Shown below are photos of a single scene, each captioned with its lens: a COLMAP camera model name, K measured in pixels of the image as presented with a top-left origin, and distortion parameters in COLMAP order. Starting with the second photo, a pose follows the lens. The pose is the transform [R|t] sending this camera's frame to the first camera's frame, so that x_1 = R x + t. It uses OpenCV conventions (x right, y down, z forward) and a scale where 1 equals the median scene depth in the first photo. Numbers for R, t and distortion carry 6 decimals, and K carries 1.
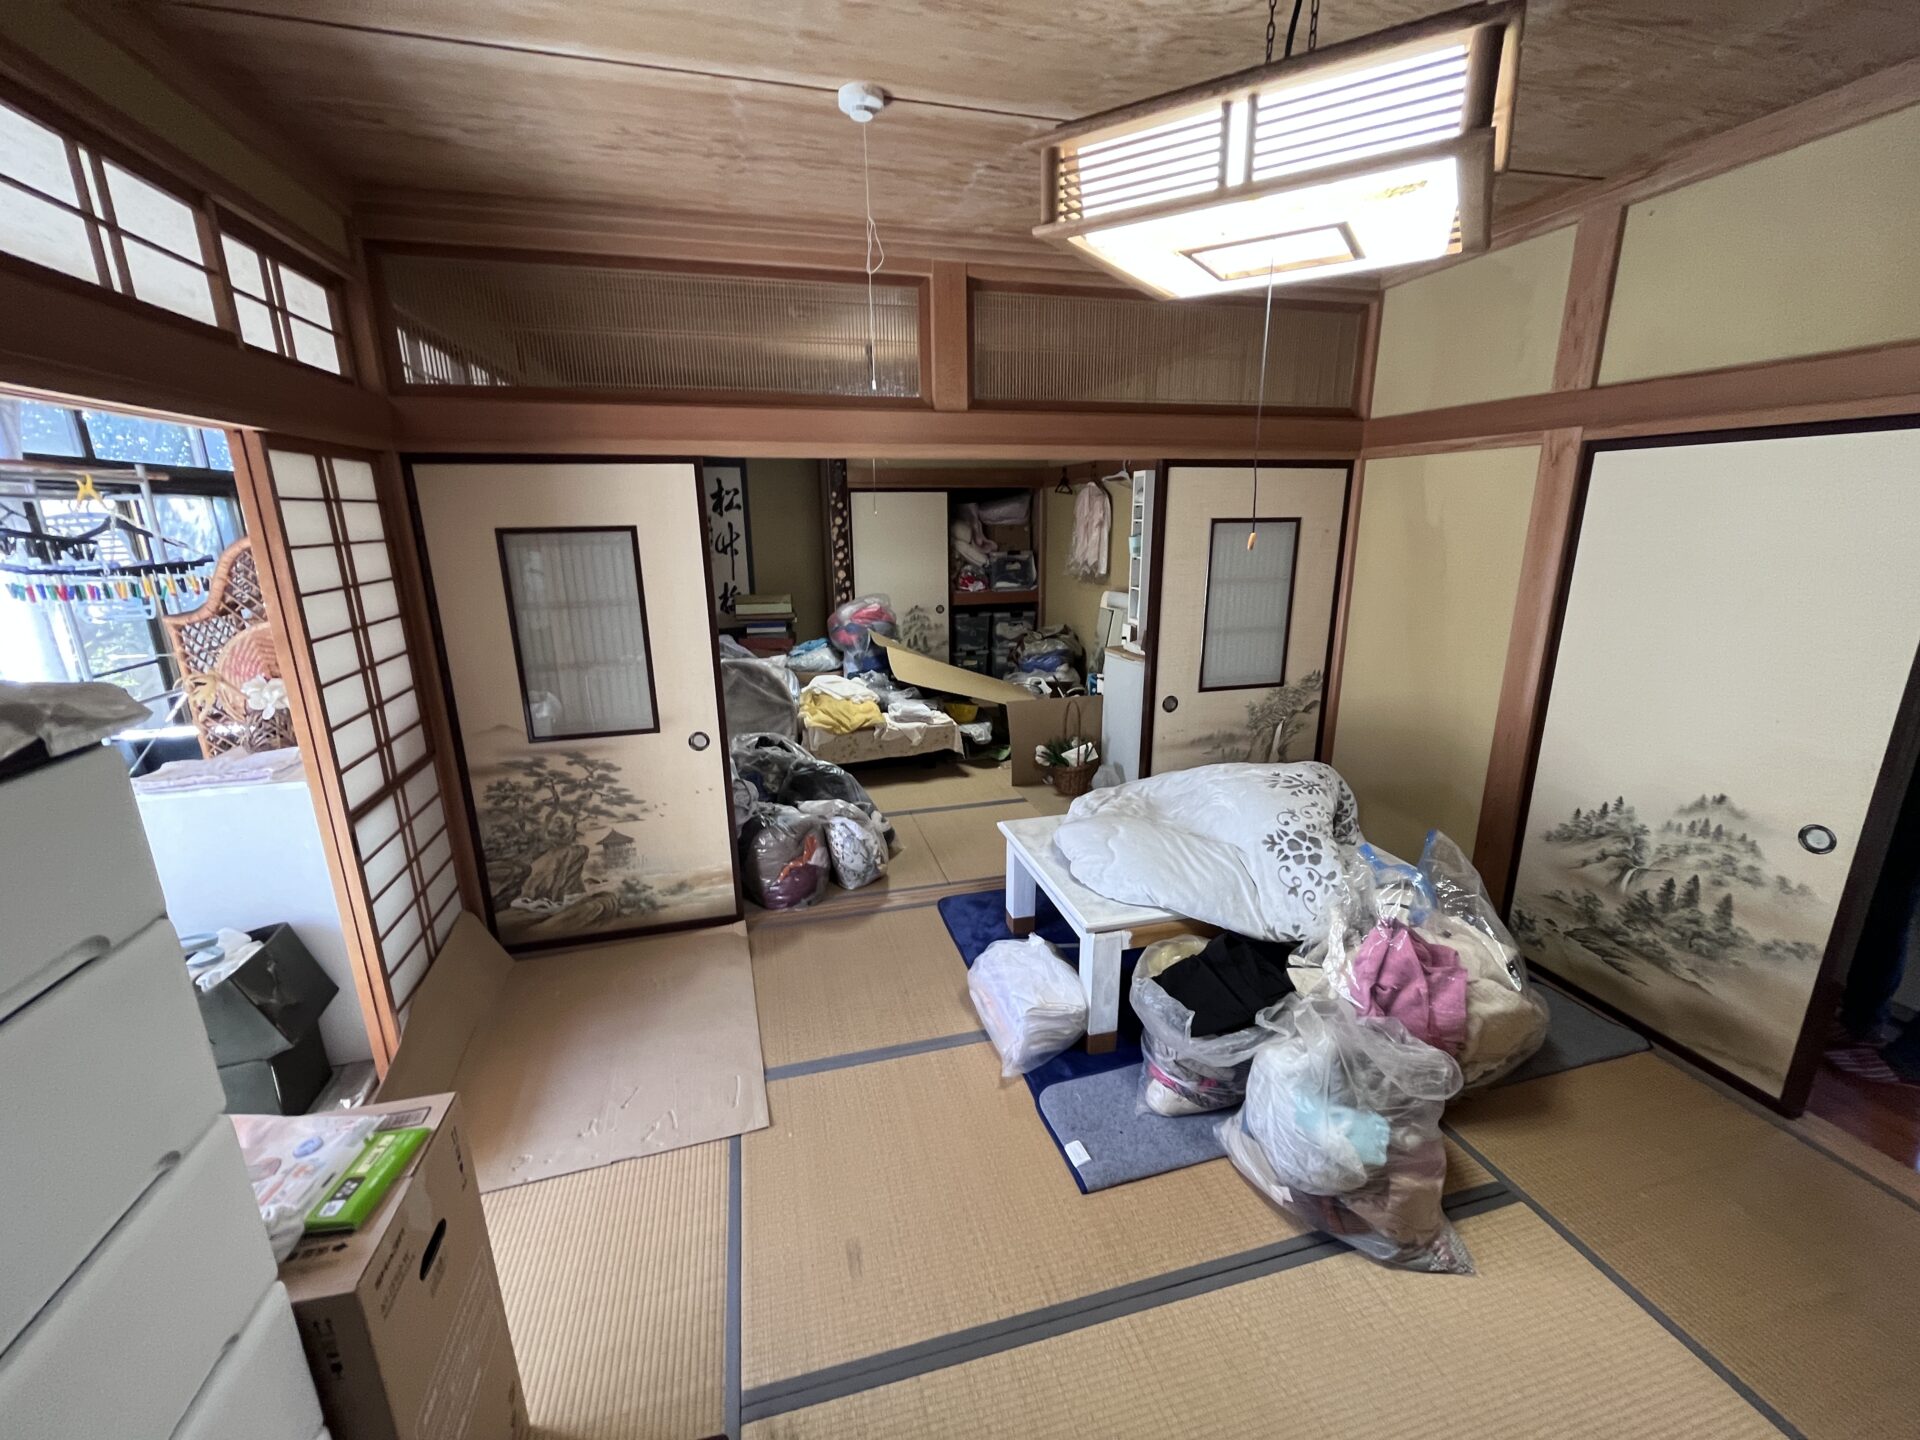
lens RADIAL K [[778.2, 0, 959.4], [0, 778.2, 717.8], [0, 0, 1]] dist [0.000427, 0.000043]
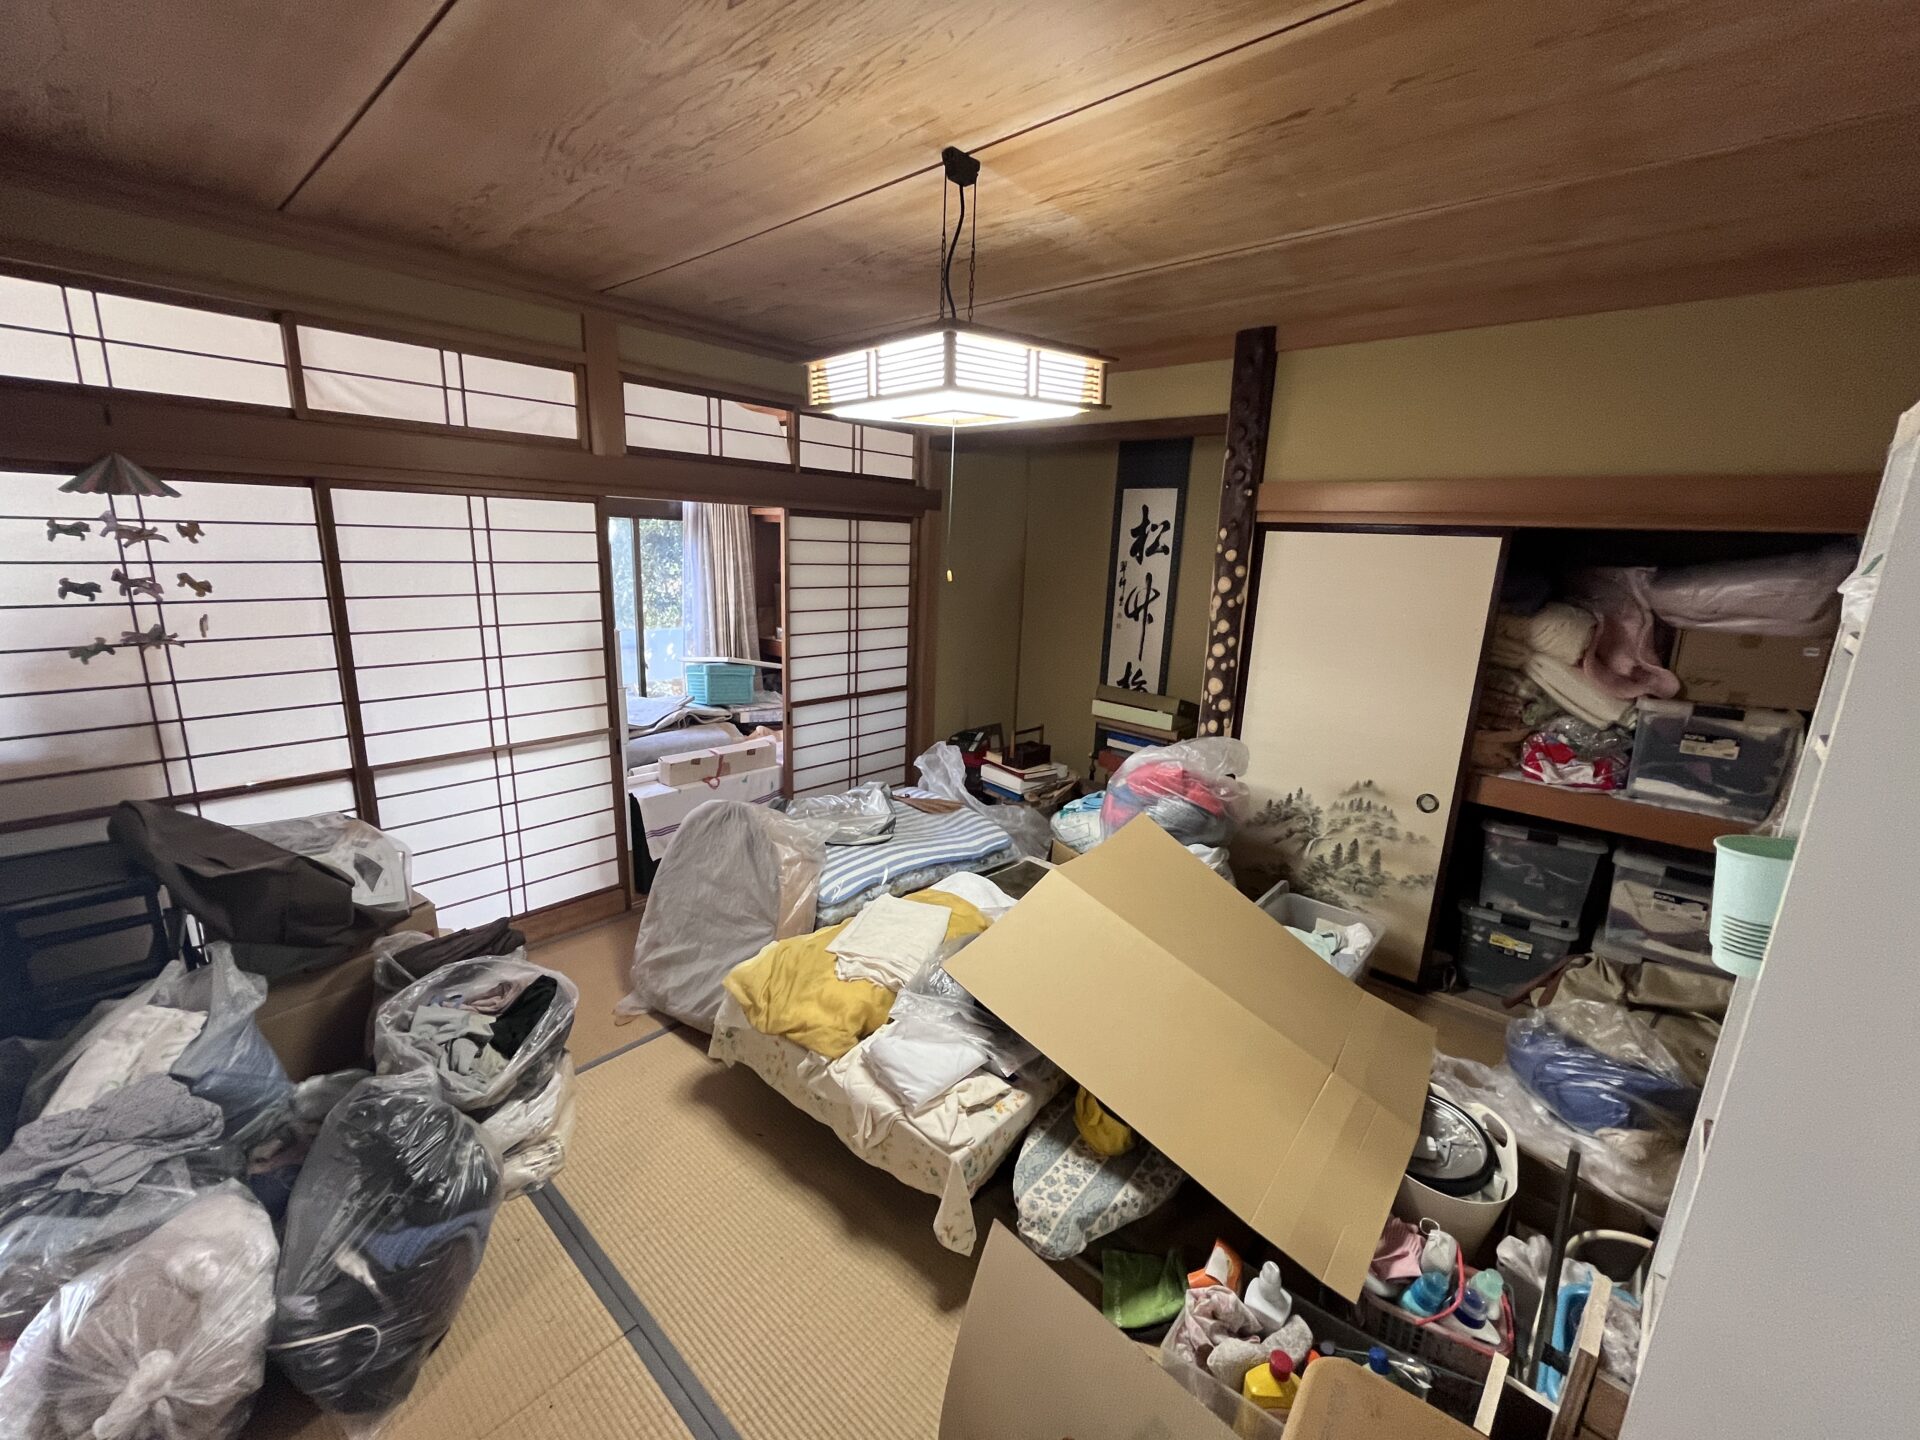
lens RADIAL K [[774.4, 0, 959.4], [0, 774.4, 716.7], [0, 0, 1]] dist [-0.000518, -0.000043]
pose [[0.549964, 0.216867, -0.806541, 0.163416], [-0.253538, 0.963479, 0.086182, -0.153626], [0.795775, 0.157092, 0.584863, 0.523797]]
